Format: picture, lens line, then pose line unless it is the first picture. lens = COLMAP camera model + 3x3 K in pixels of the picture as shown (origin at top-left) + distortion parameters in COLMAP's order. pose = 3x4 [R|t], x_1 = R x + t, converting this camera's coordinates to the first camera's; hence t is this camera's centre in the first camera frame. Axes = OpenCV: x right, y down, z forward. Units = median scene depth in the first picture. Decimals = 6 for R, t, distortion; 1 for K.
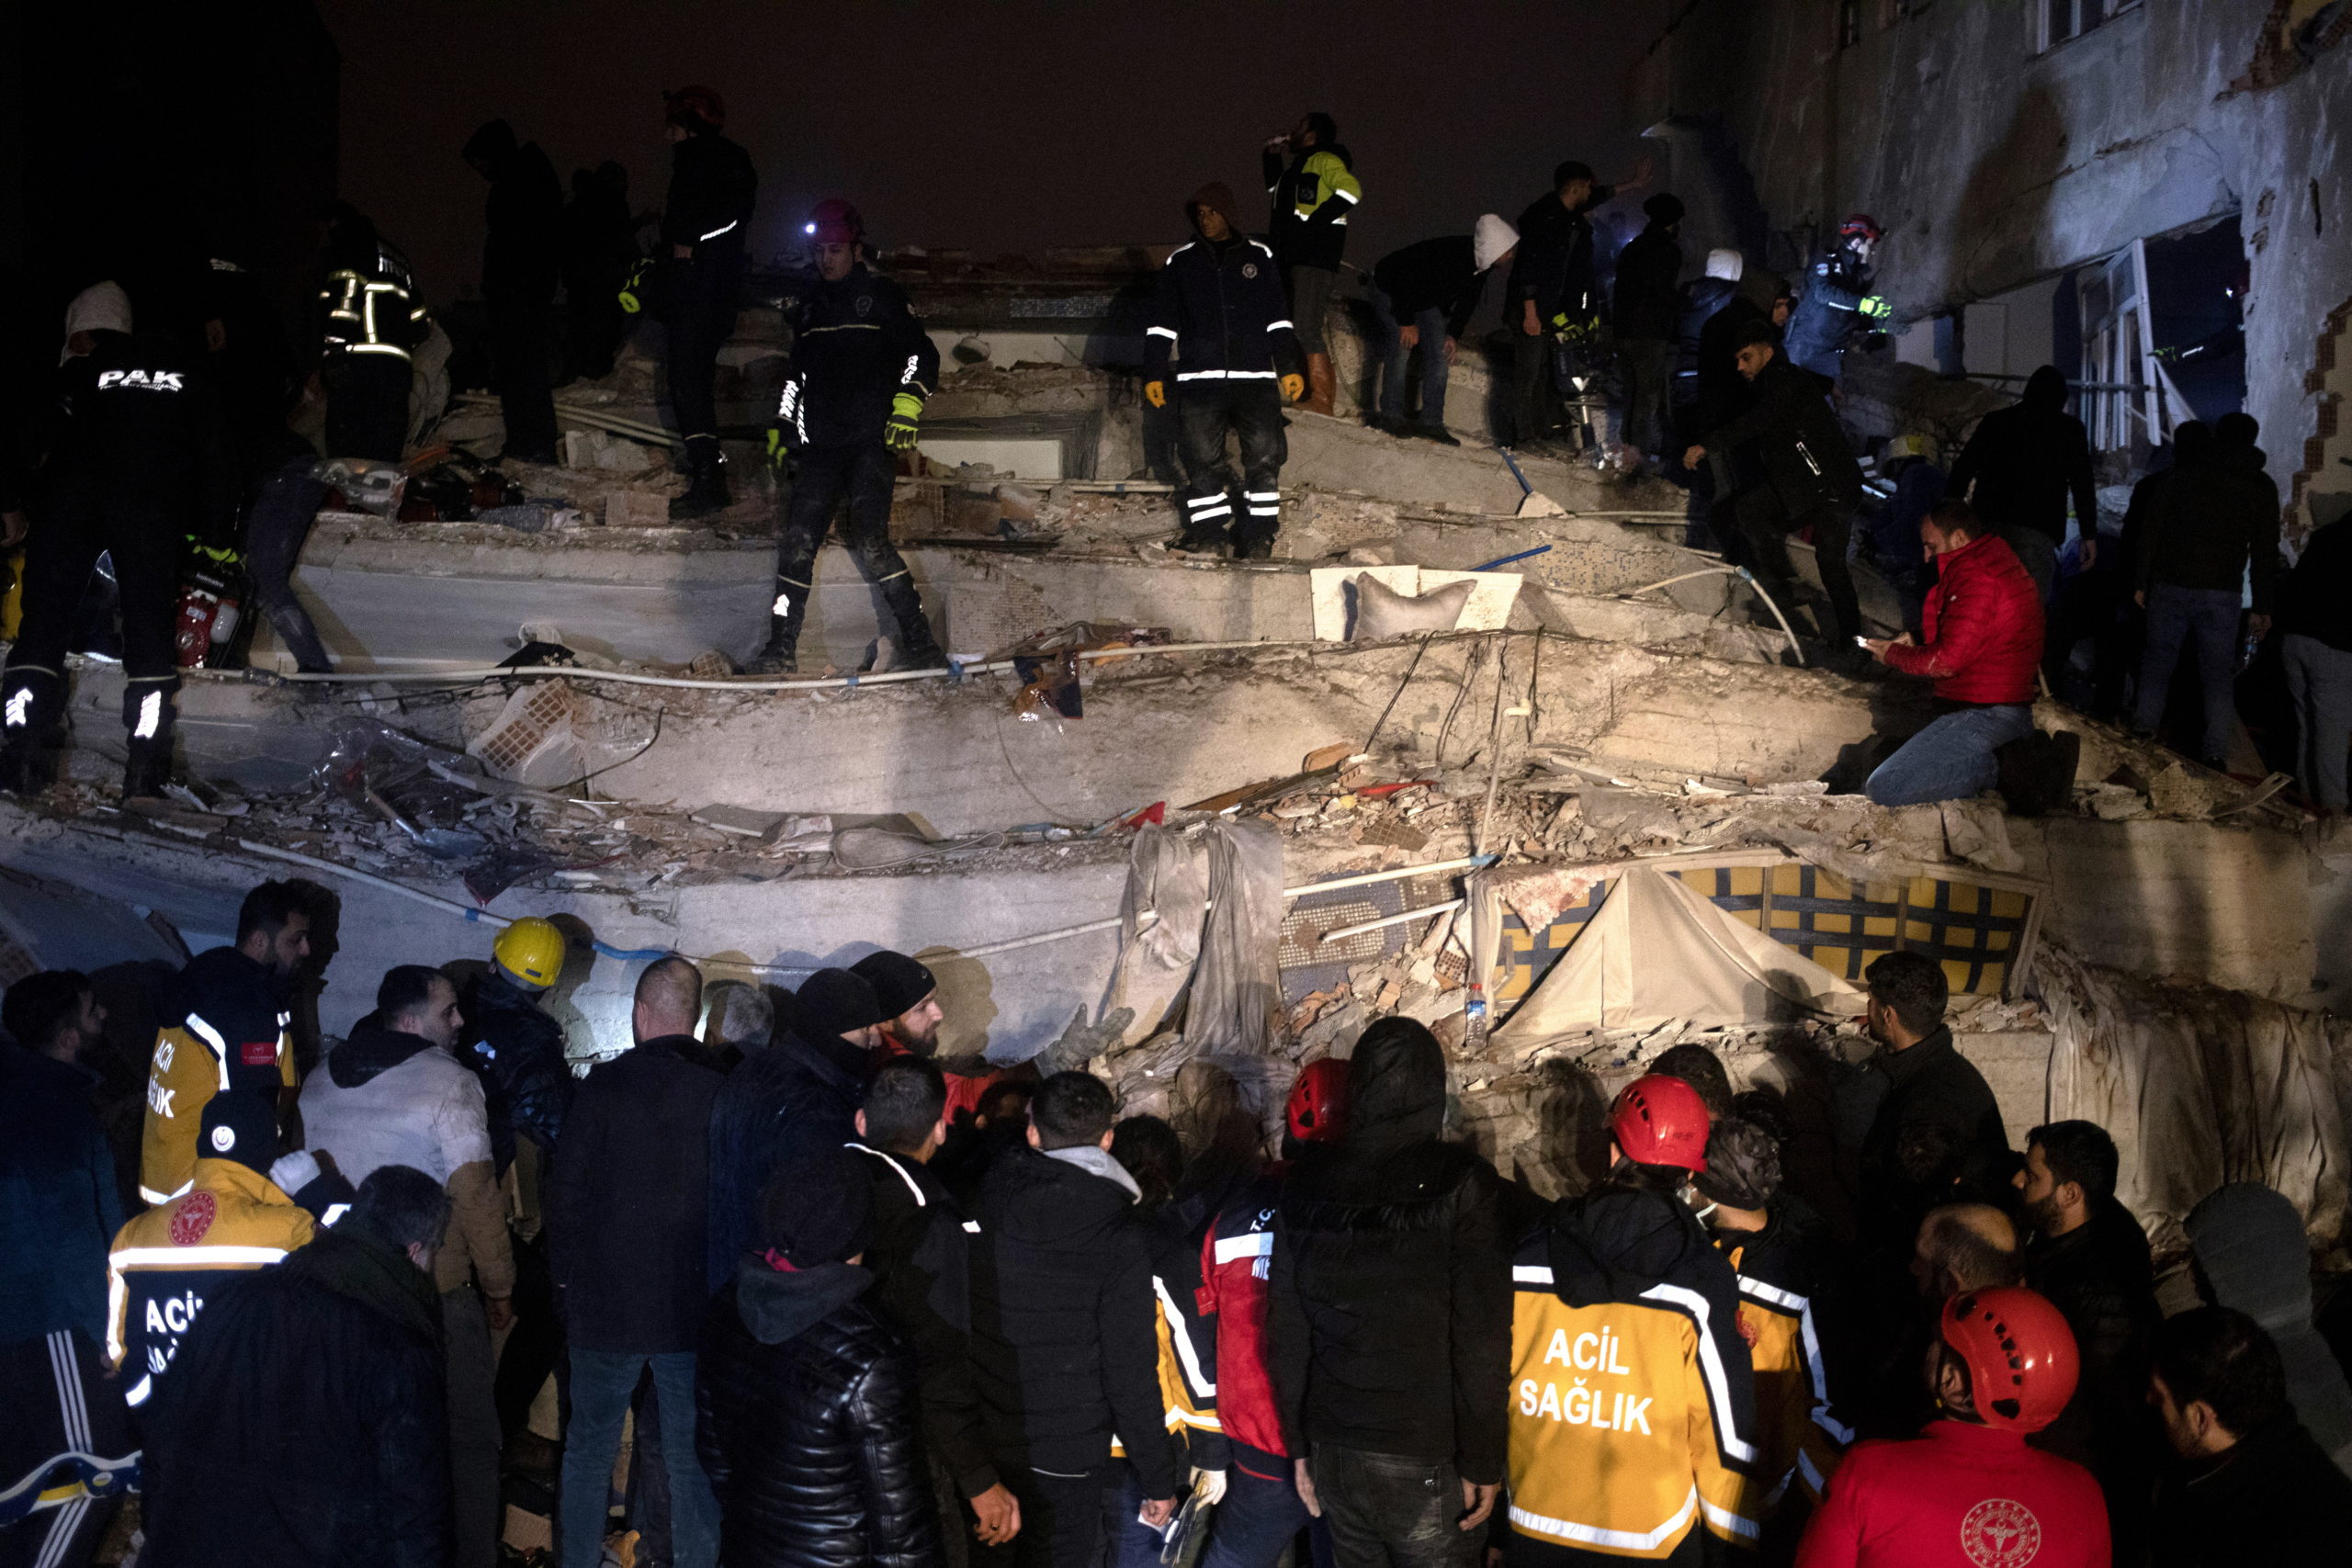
lens RADIAL K [[2659.6, 0, 1176.0], [0, 2659.6, 784.0], [0, 0, 1]] dist [-0.104420, 0.235125]
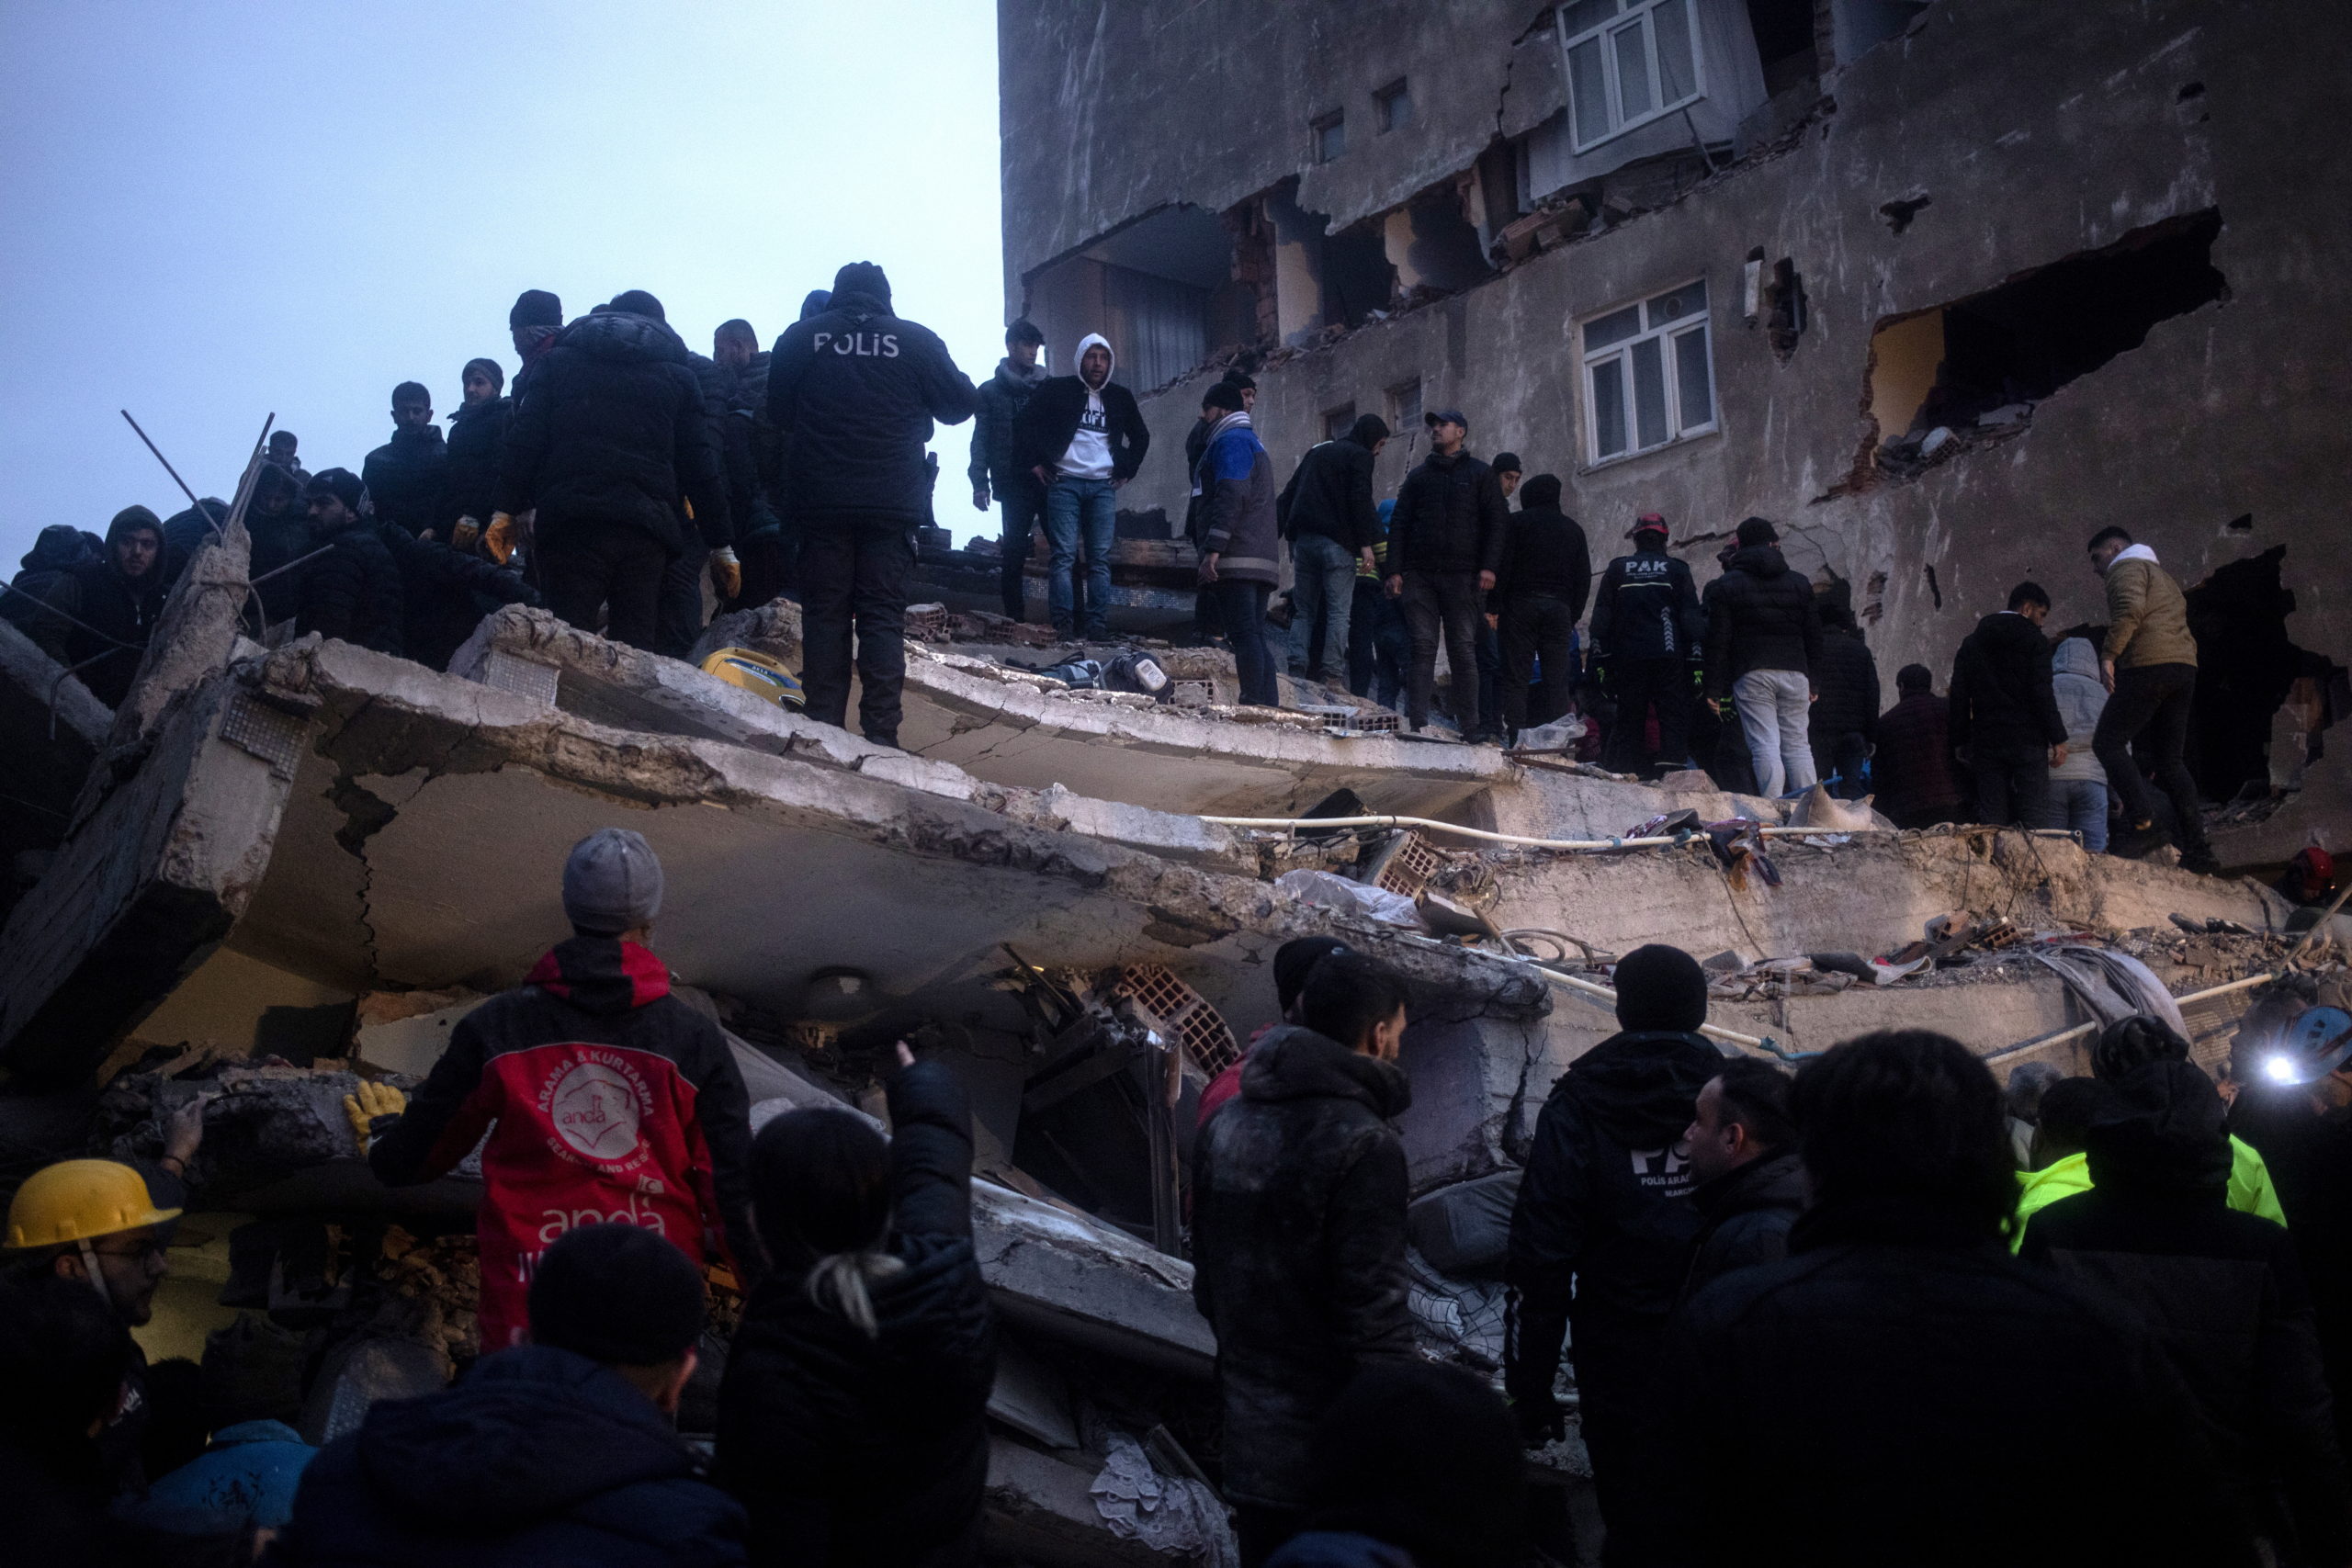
lens RADIAL K [[2595.0, 0, 1176.0], [0, 2595.0, 784.0], [0, 0, 1]] dist [-0.082530, 0.202790]
pose [[0.871752, 0.038466, 0.488435, -0.881596], [0.049900, 0.984759, -0.166615, 0.112281], [-0.487399, 0.169619, 0.856546, 0.244485]]
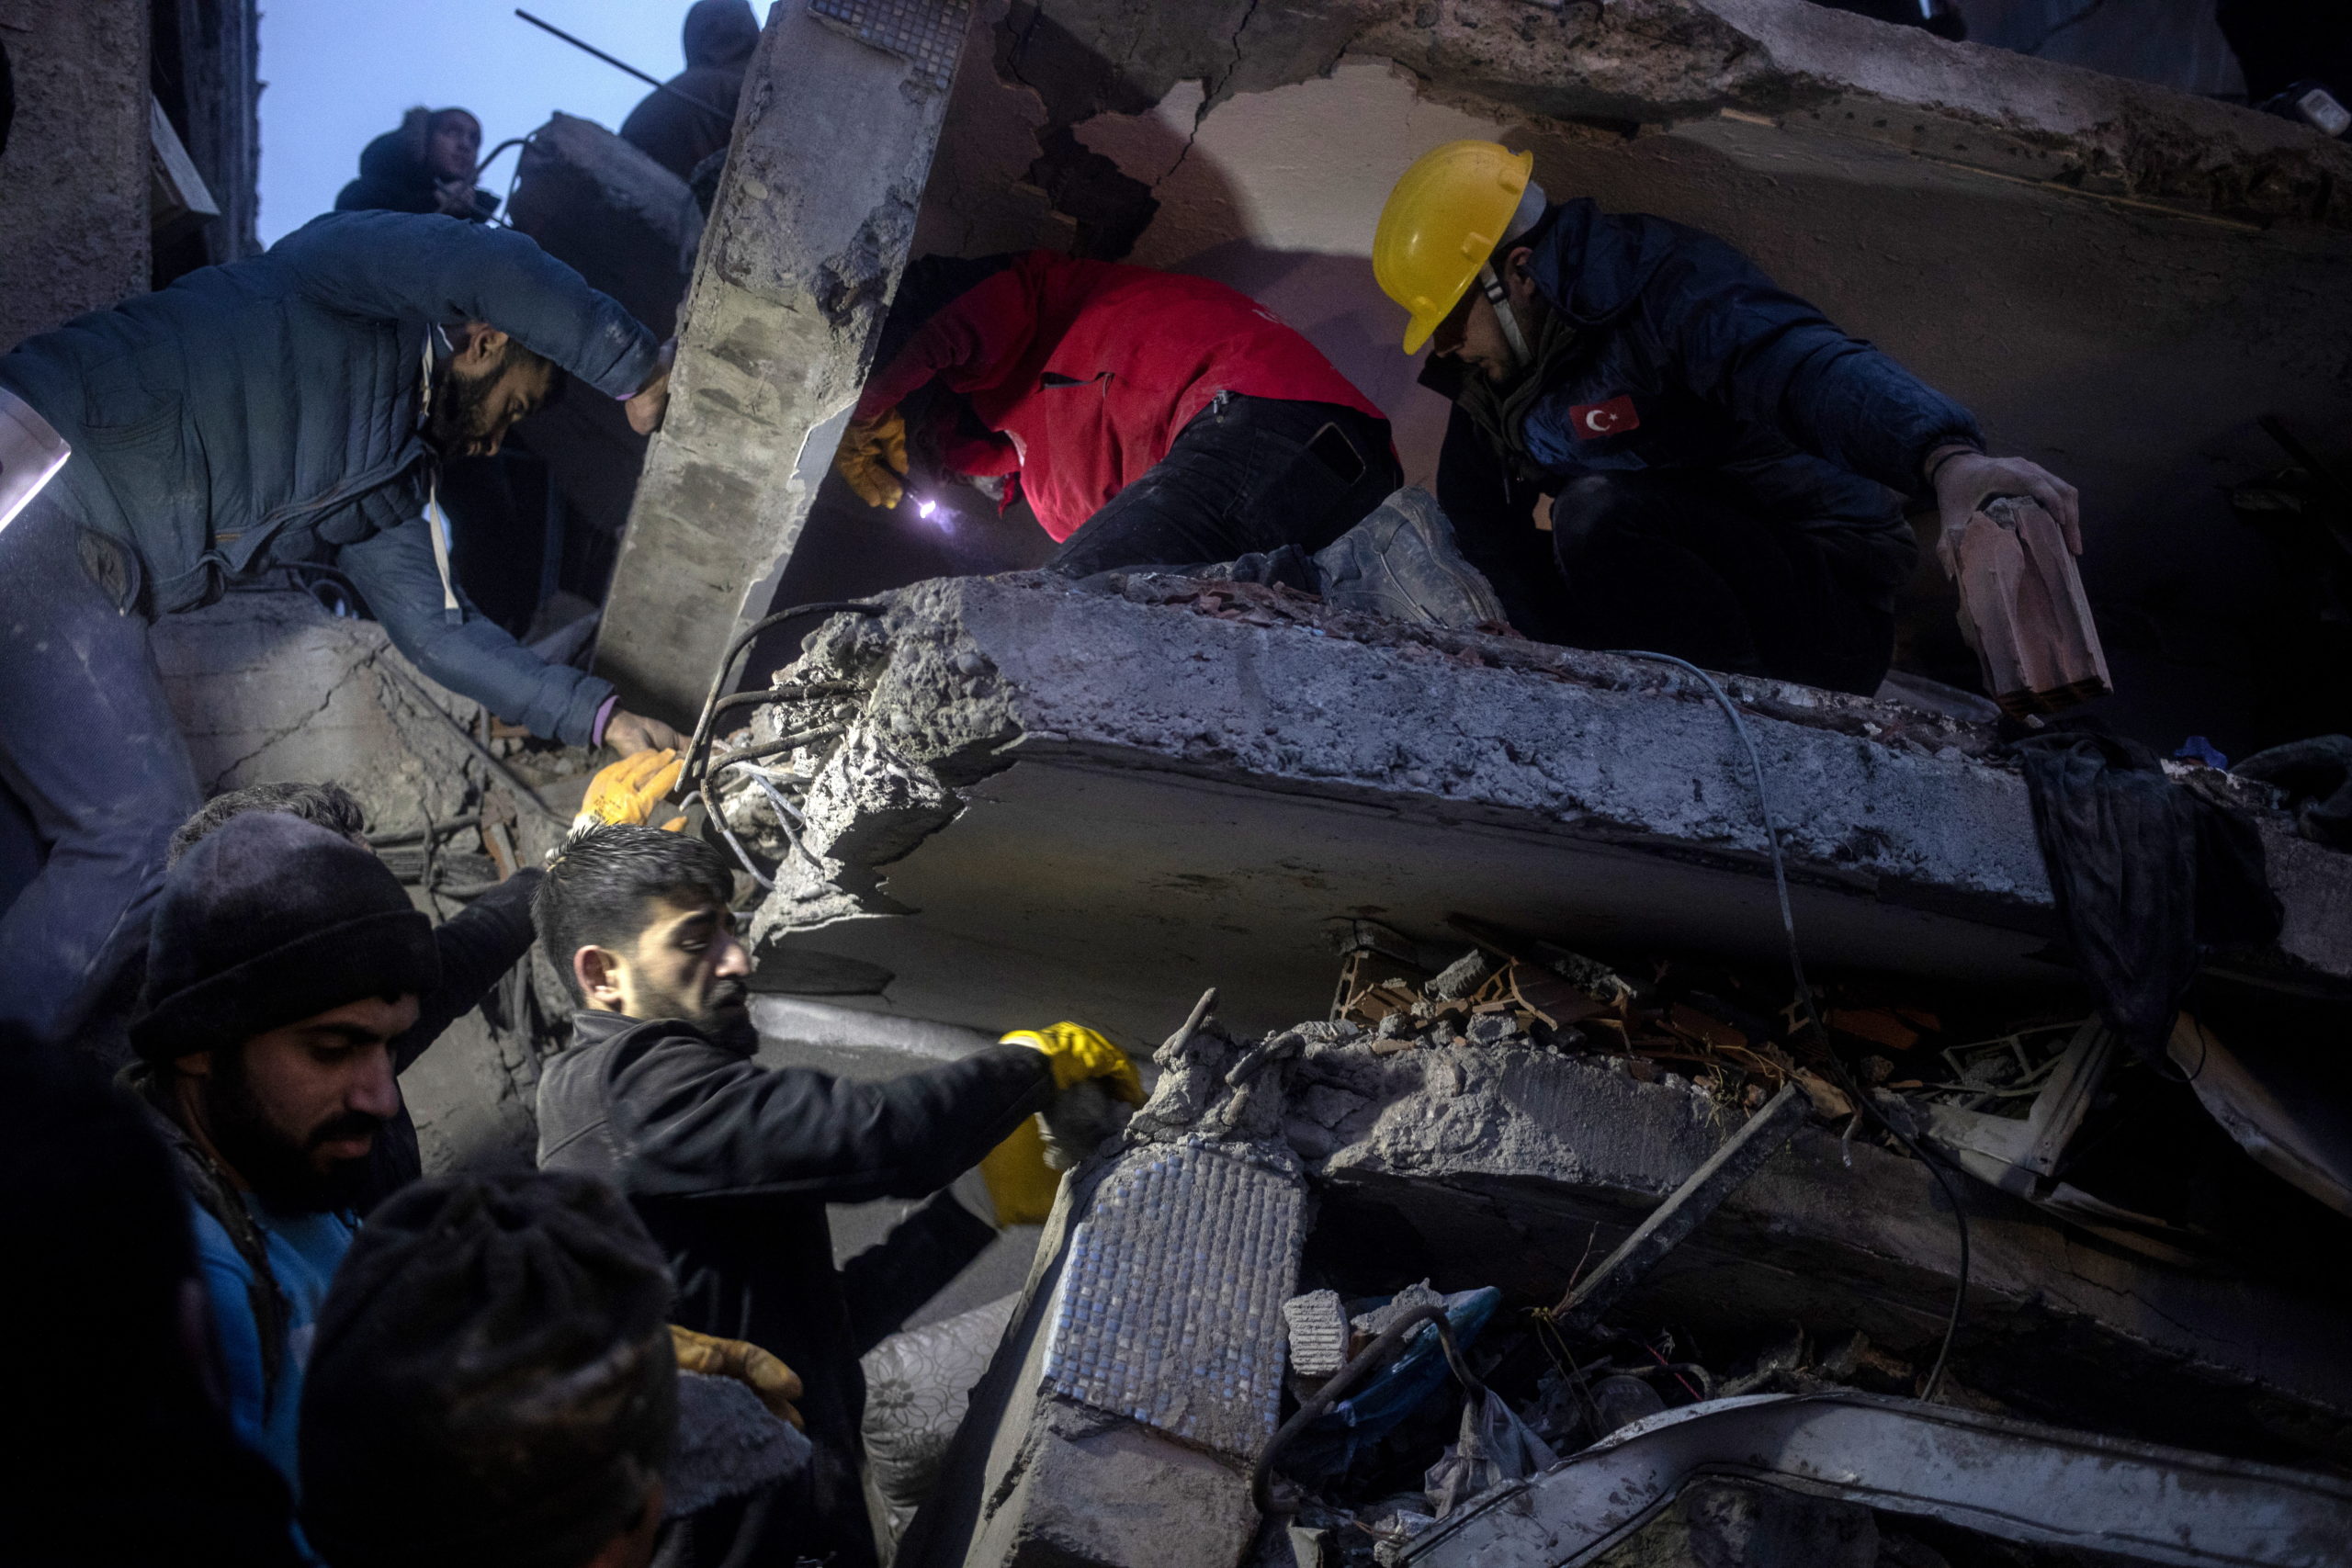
lens RADIAL K [[2595.0, 0, 1176.0], [0, 2595.0, 784.0], [0, 0, 1]] dist [-0.082530, 0.202790]
pose [[0.981069, -0.037691, 0.189955, -0.790094], [0.061037, 0.991066, -0.118589, 0.125263], [-0.183789, 0.127938, 0.974604, 0.612657]]
